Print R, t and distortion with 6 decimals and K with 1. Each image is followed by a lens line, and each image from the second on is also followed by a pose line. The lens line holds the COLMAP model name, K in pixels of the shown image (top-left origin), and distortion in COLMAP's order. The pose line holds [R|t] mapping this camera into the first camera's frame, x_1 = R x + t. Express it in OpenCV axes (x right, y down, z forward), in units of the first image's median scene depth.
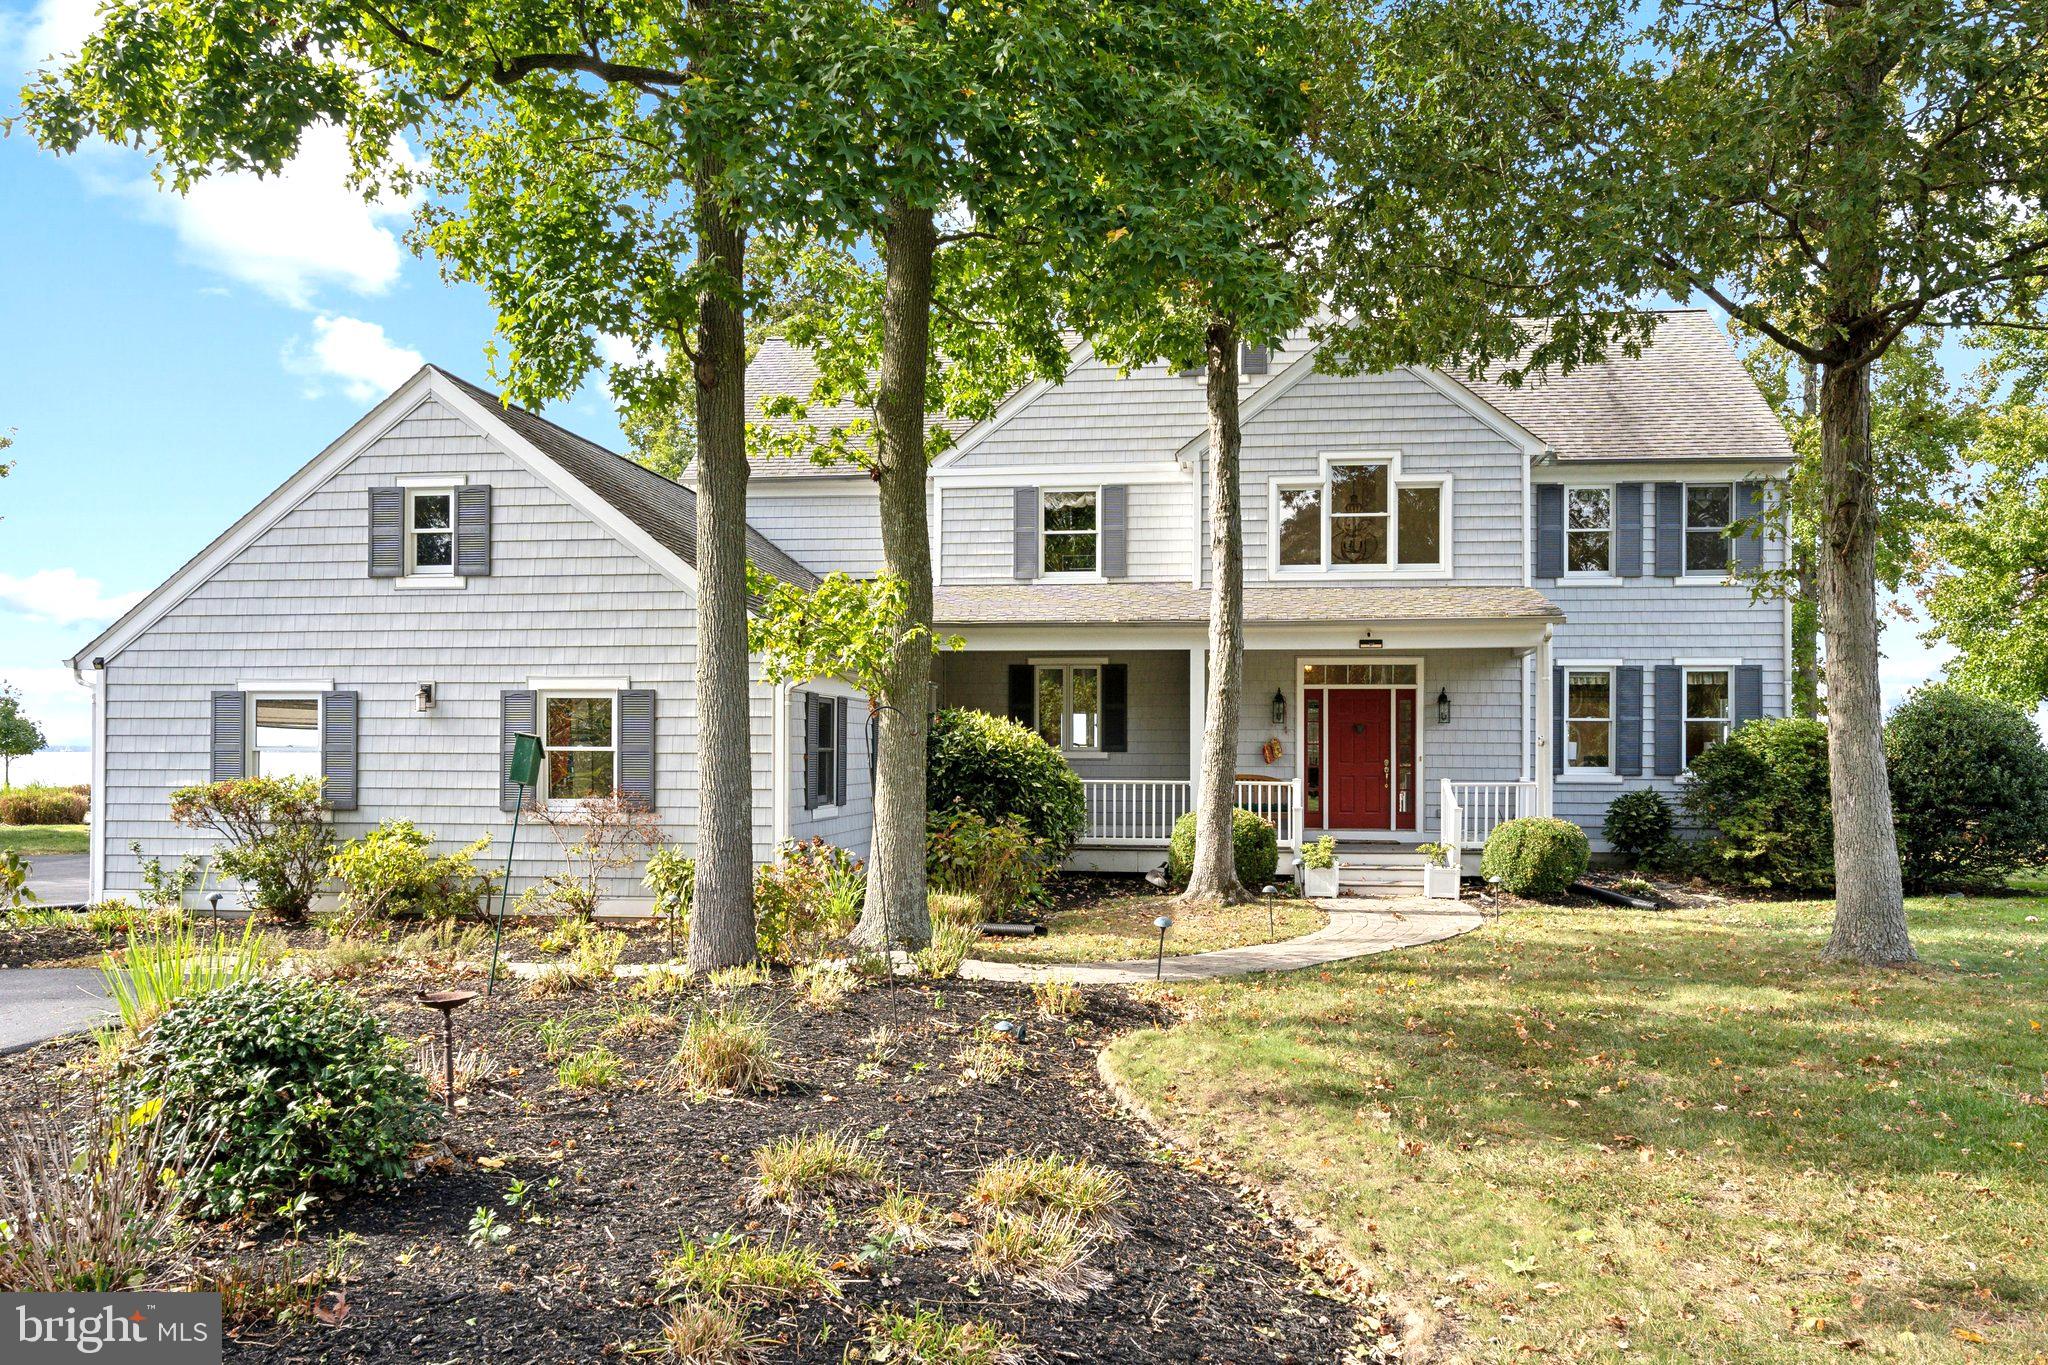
lens RADIAL K [[1757.0, 0, 1021.9], [0, 1757.0, 694.9], [0, 0, 1]] dist [0.014873, 0.002969]
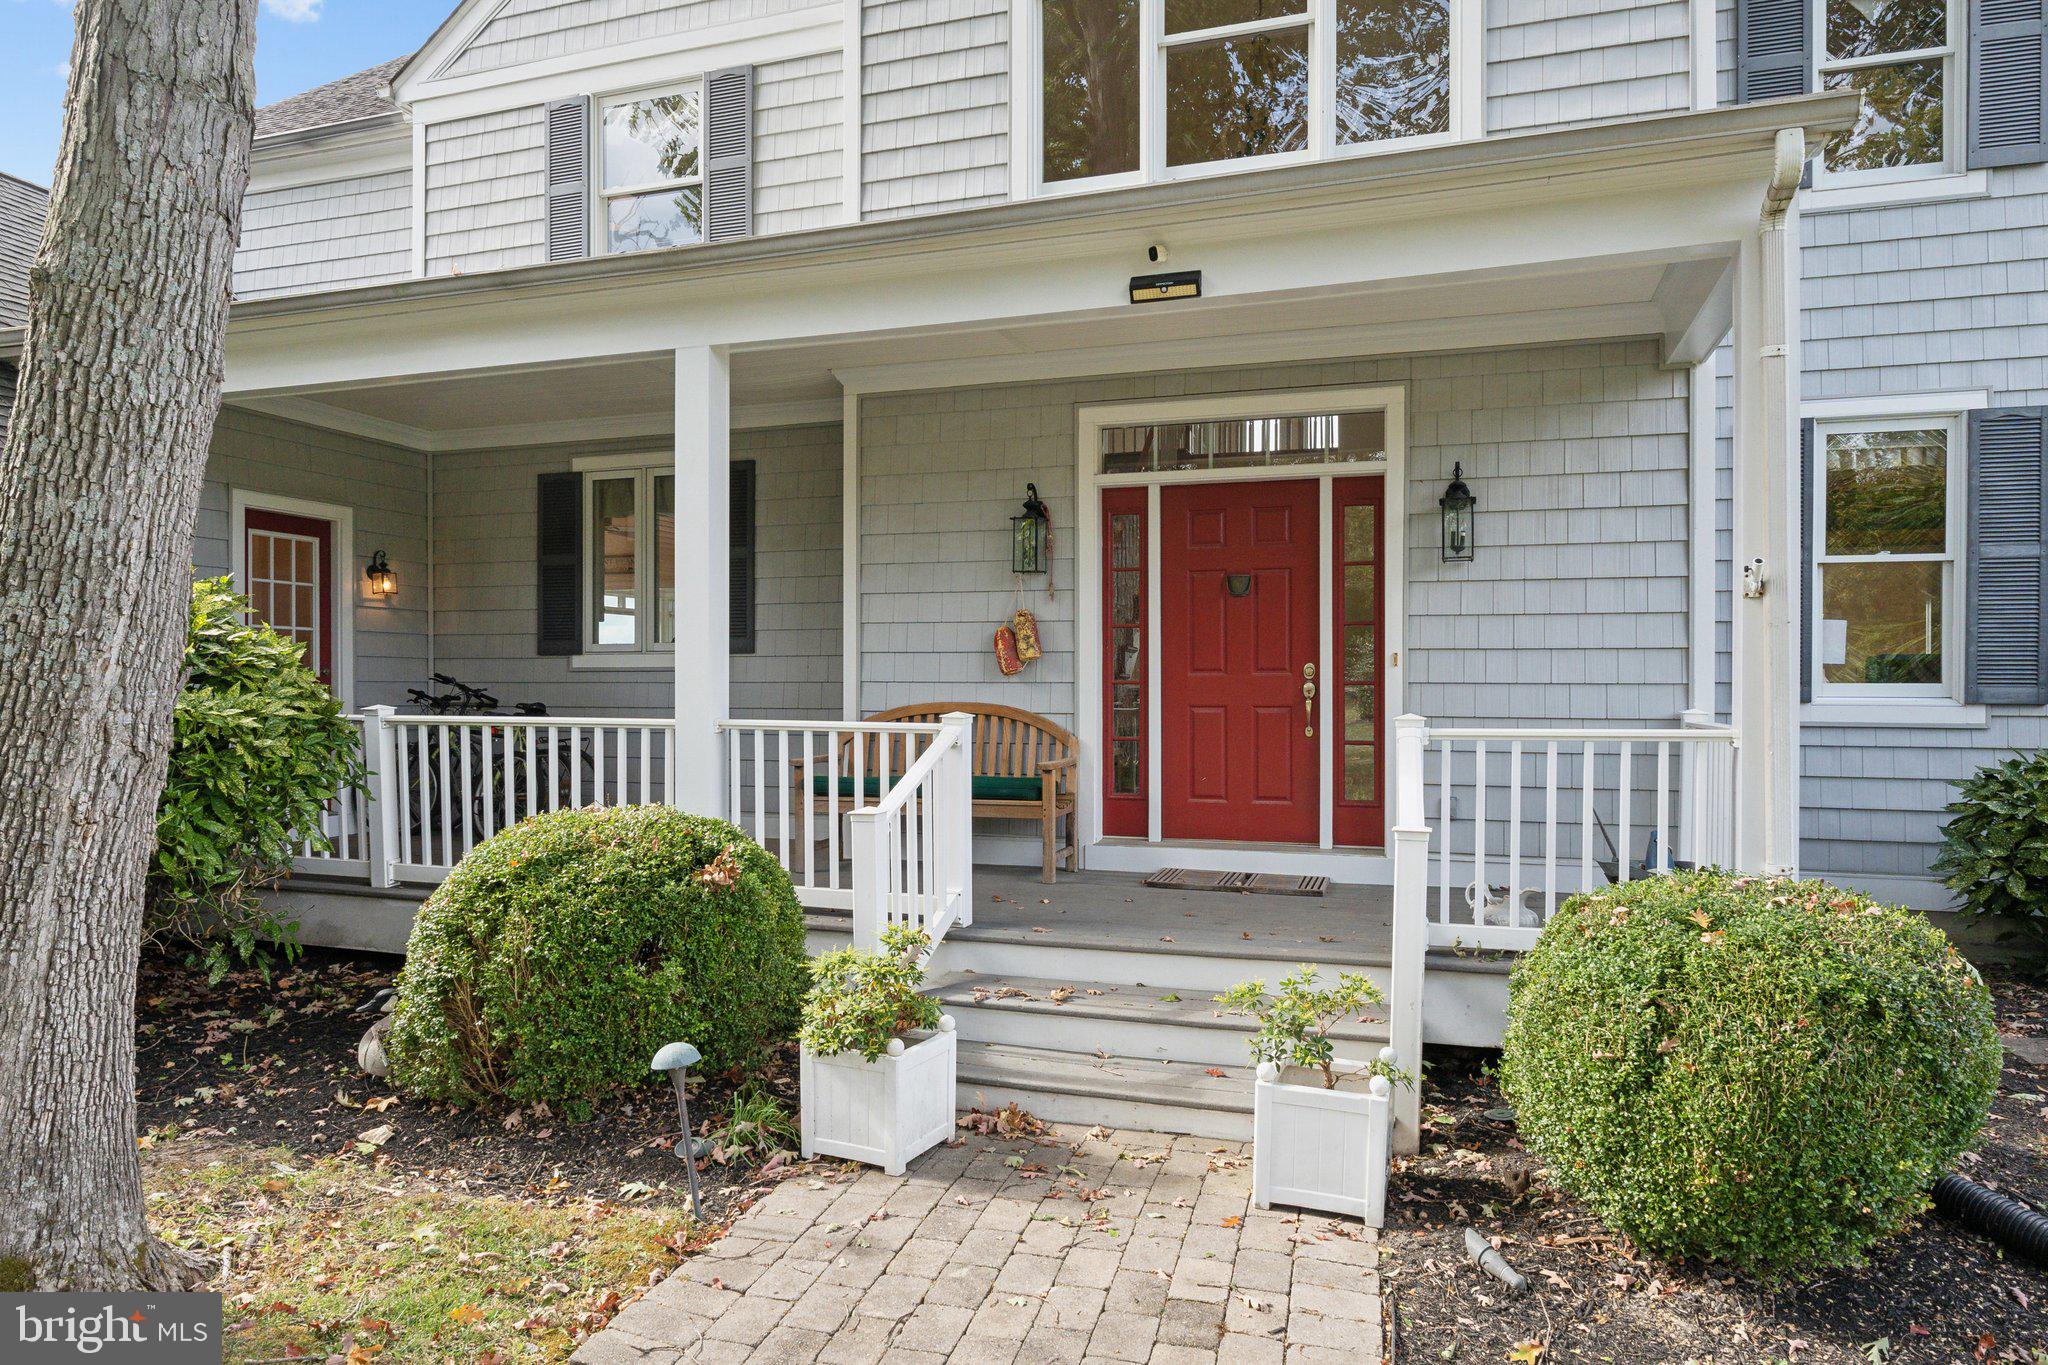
lens RADIAL K [[1260.4, 0, 1029.7], [0, 1260.4, 666.6], [0, 0, 1]] dist [-0.005539, -0.000059]
pose [[0.975116, -0.003648, -0.221664, 0.209326], [0.006860, 0.999882, 0.013723, 0.033573], [0.221588, -0.014903, 0.975027, 0.718944]]
